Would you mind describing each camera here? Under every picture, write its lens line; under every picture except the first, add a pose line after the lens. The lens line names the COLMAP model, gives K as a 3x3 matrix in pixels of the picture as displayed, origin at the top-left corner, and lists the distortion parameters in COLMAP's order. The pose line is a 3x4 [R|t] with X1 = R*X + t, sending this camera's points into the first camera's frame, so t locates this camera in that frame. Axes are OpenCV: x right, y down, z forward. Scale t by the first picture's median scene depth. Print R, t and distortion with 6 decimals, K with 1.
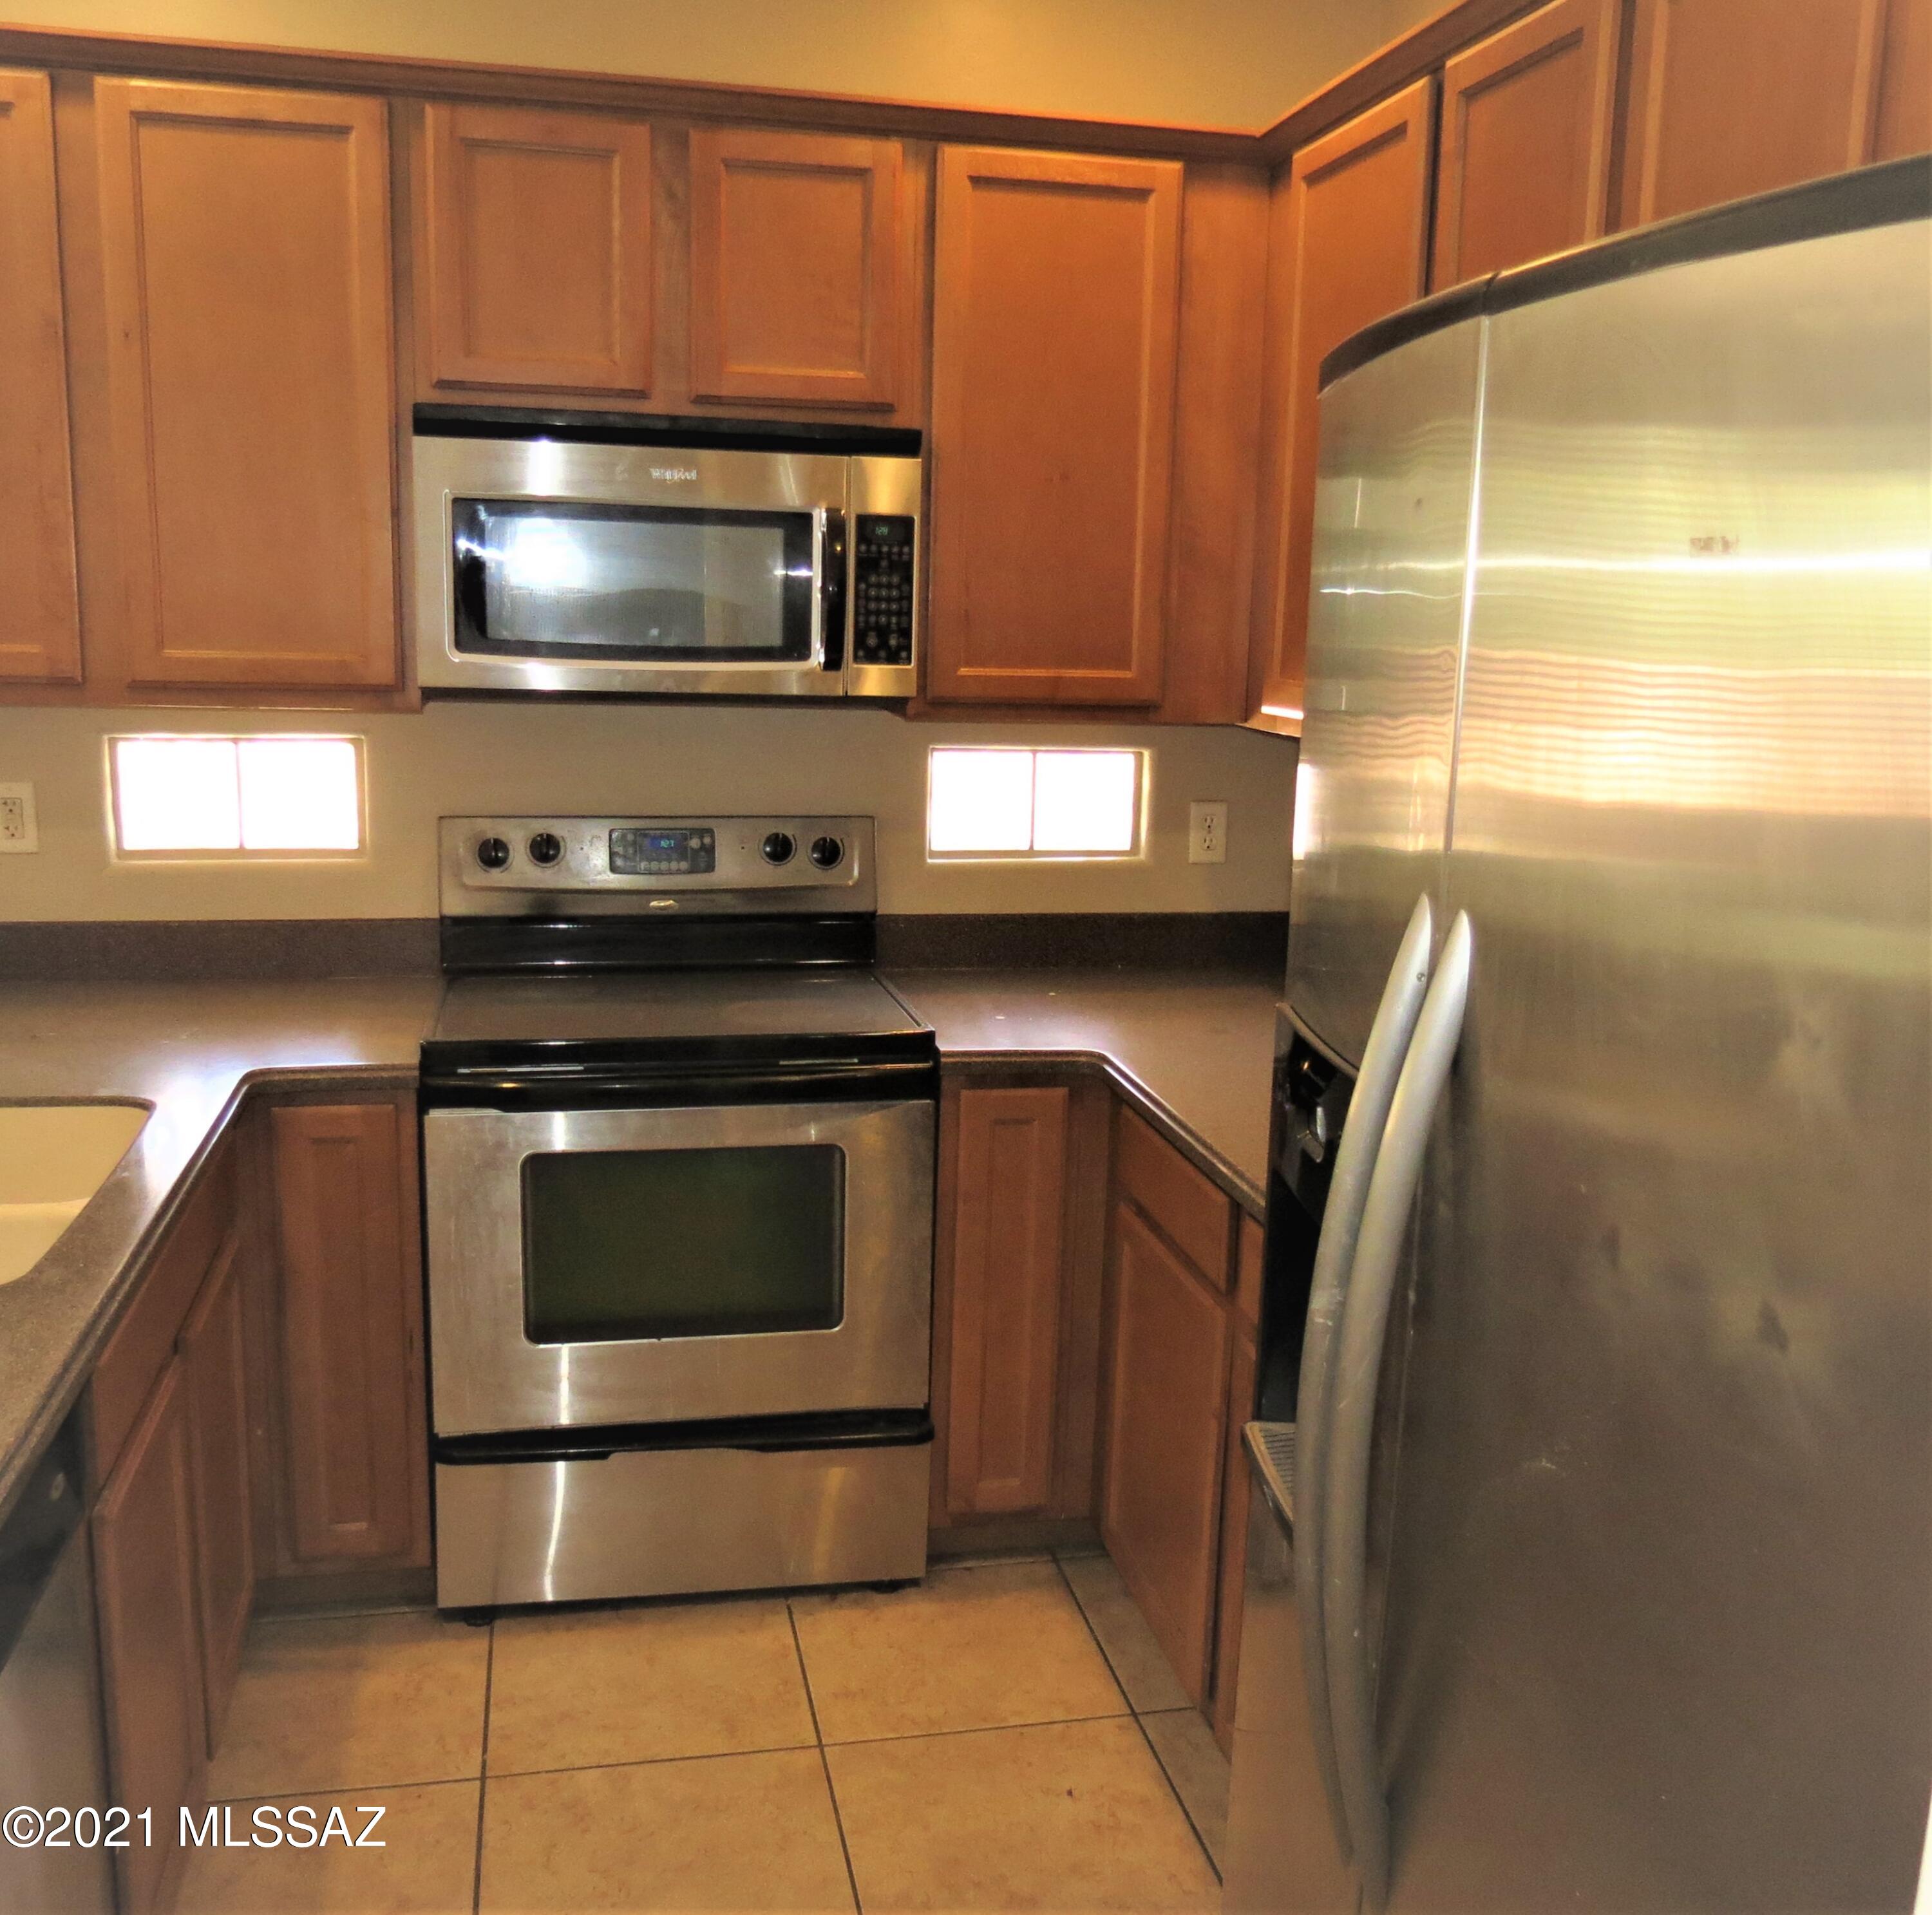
lens RADIAL K [[1919.0, 0, 964.5], [0, 1919.0, 966.2], [0, 0, 1]] dist [-0.040931, 0.000000]
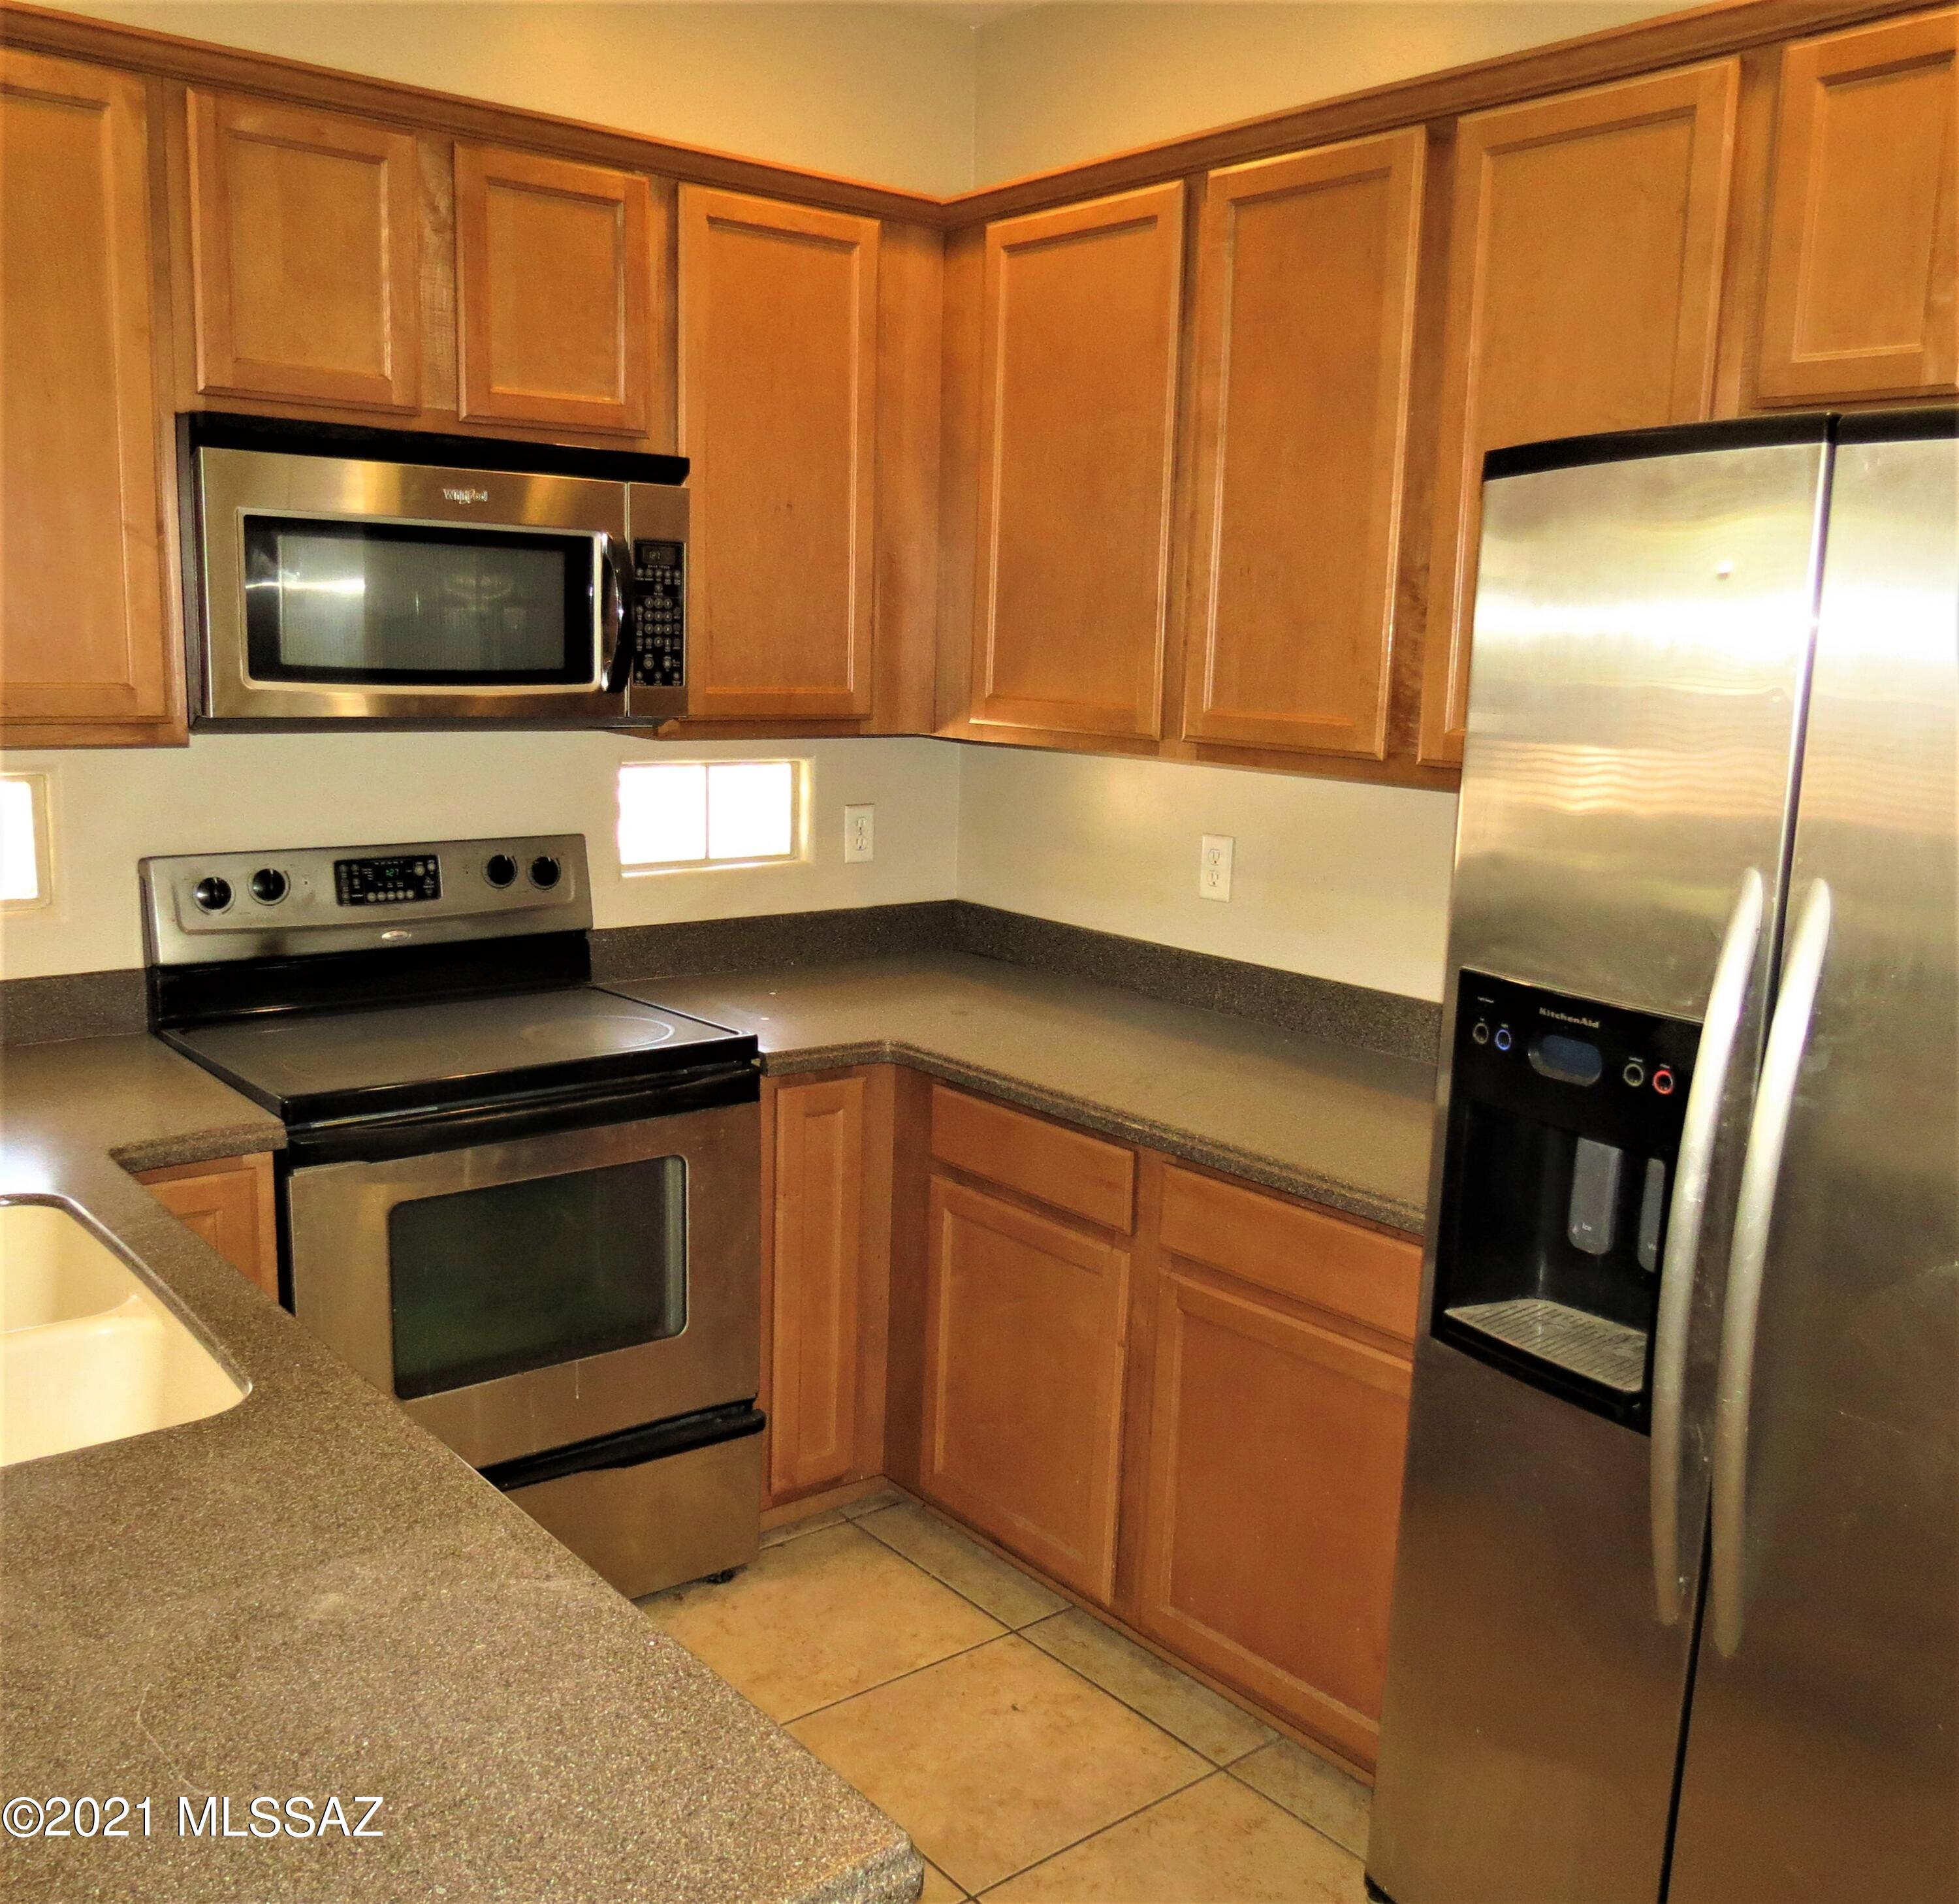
lens RADIAL K [[1853.6, 0, 976.4], [0, 1853.6, 956.4], [0, 0, 1]] dist [-0.041613, 0.000000]
pose [[0.893625, -0.077381, 0.442093, -0.340981], [0.076883, 0.996858, 0.019075, -0.018683], [-0.442179, 0.016943, 0.896767, 0.038707]]
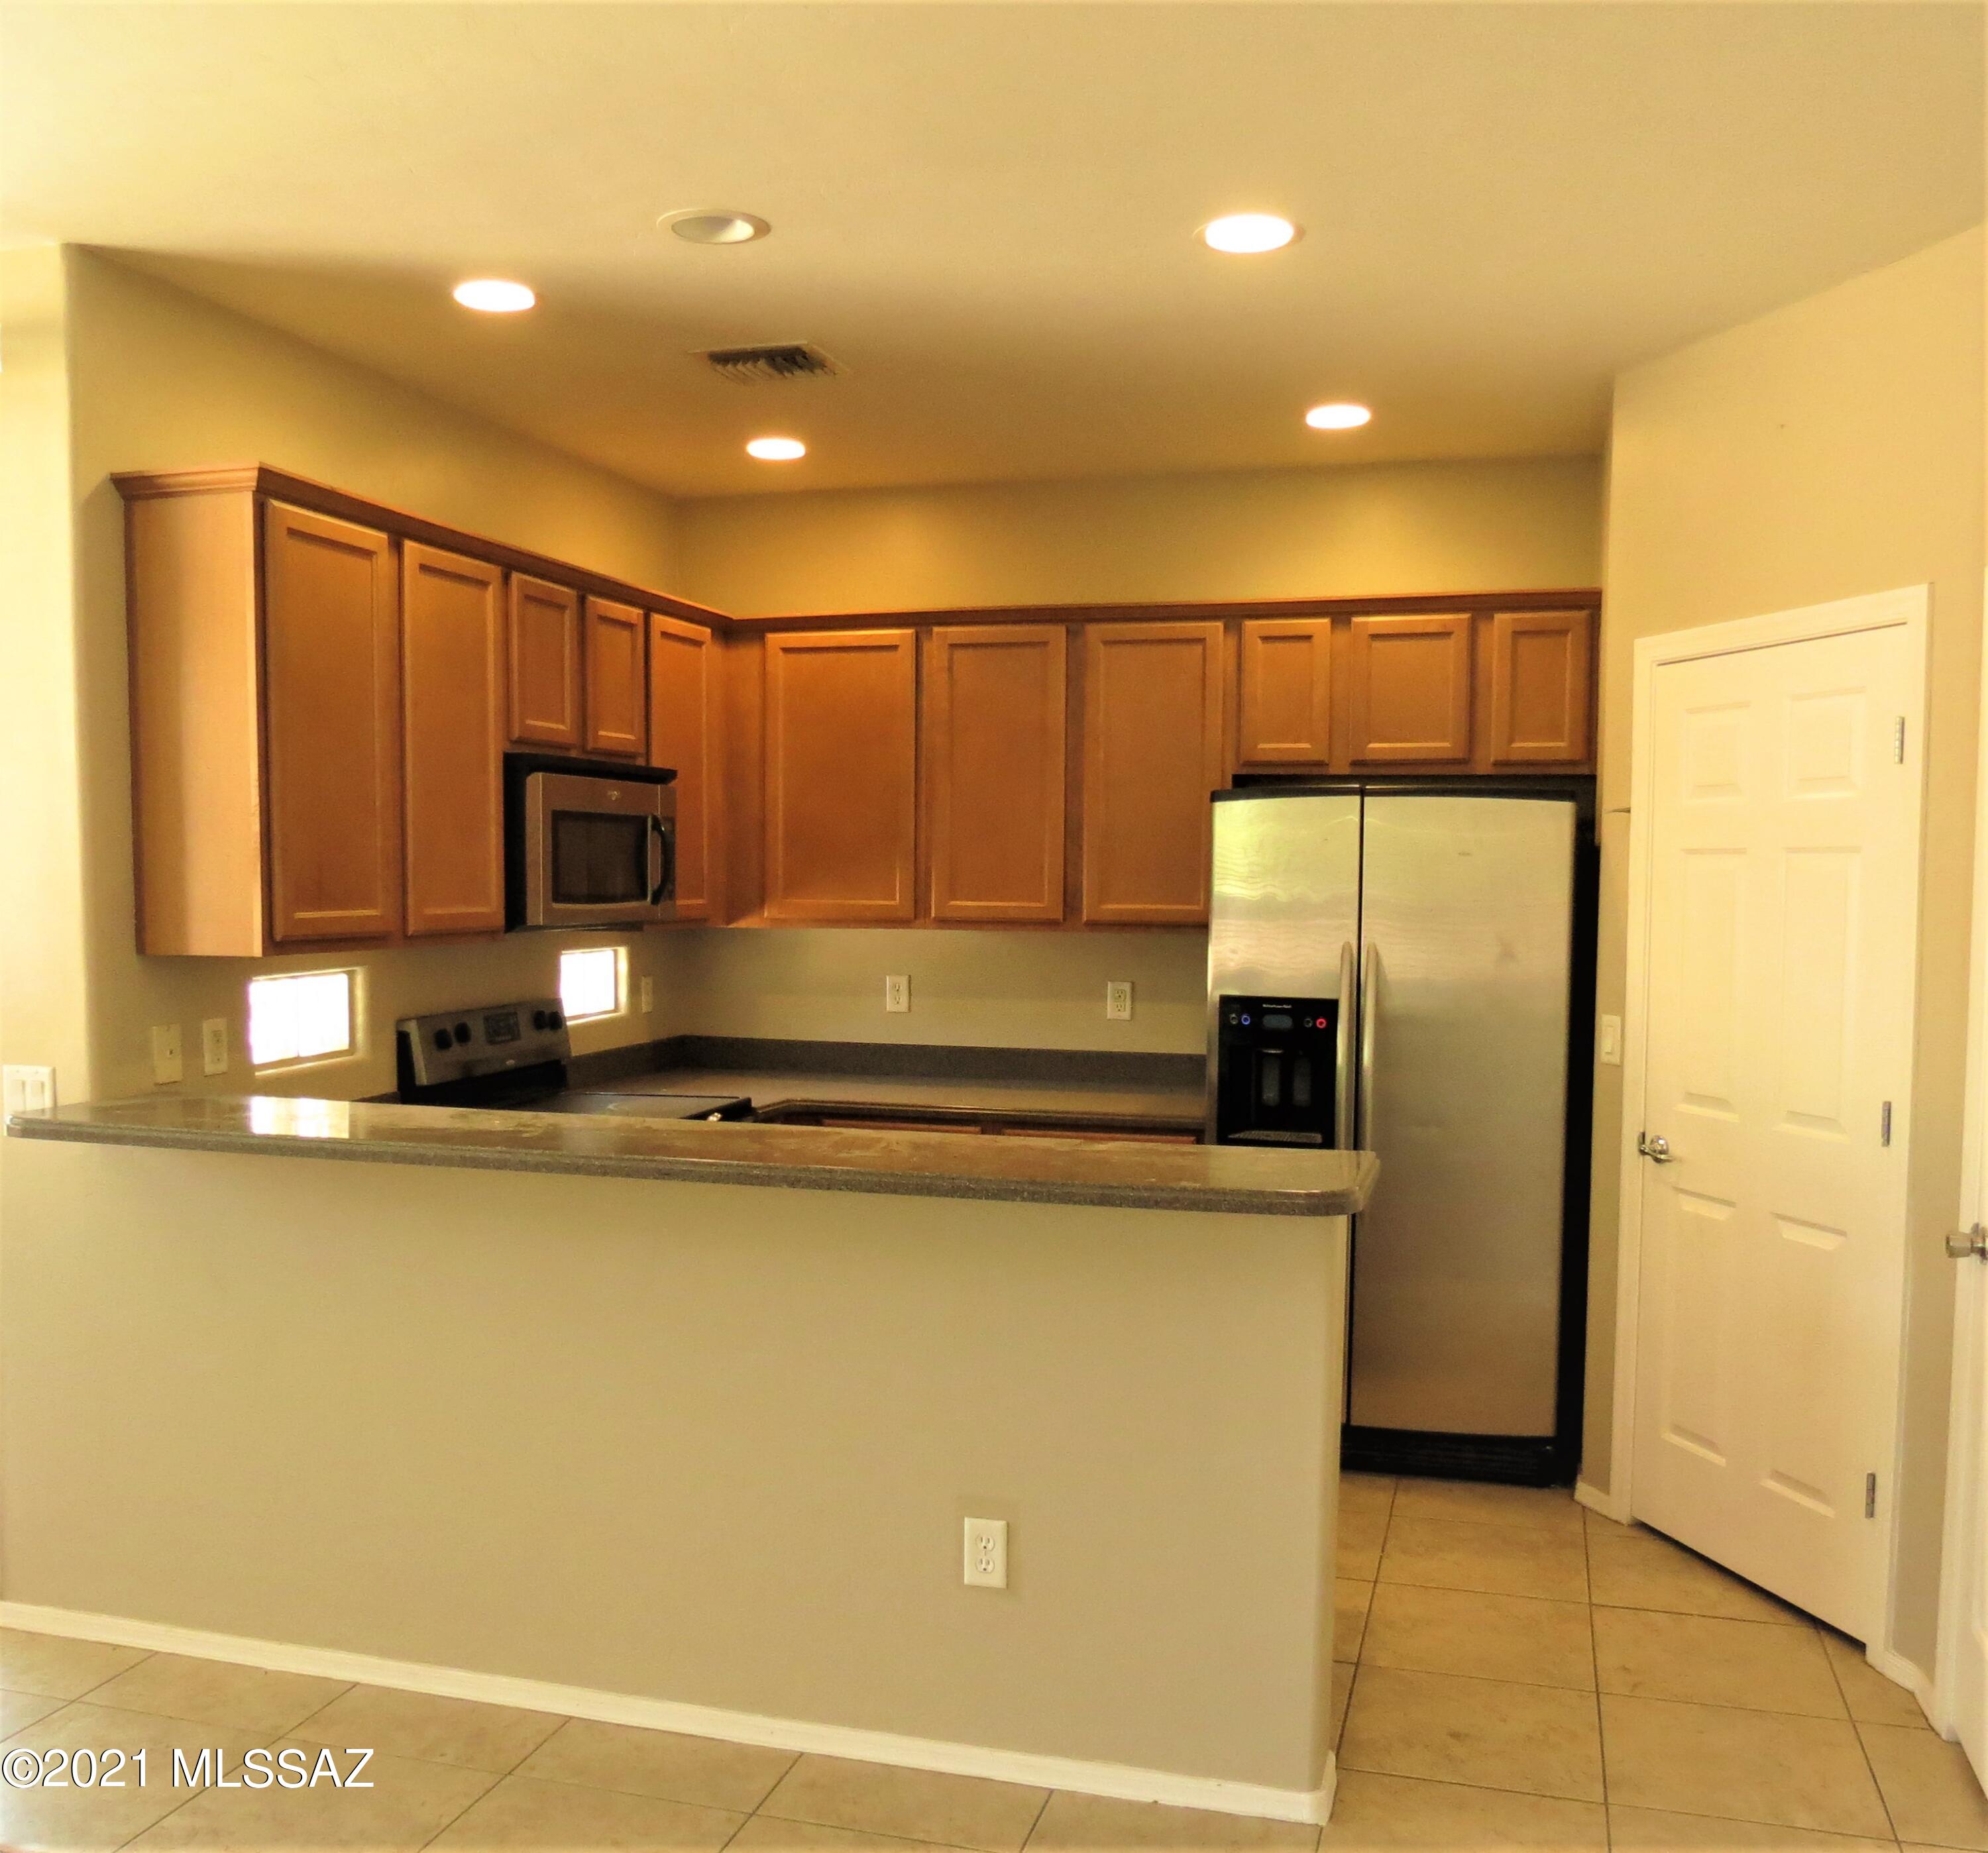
lens RADIAL K [[1880.9, 0, 989.6], [0, 1880.9, 927.8], [0, 0, 1]] dist [-0.041613, 0.000000]
pose [[0.474623, -0.055421, 0.878443, -1.423830], [0.169661, 0.985060, -0.029521, -0.032439], [-0.863683, 0.163049, 0.476935, -0.070772]]
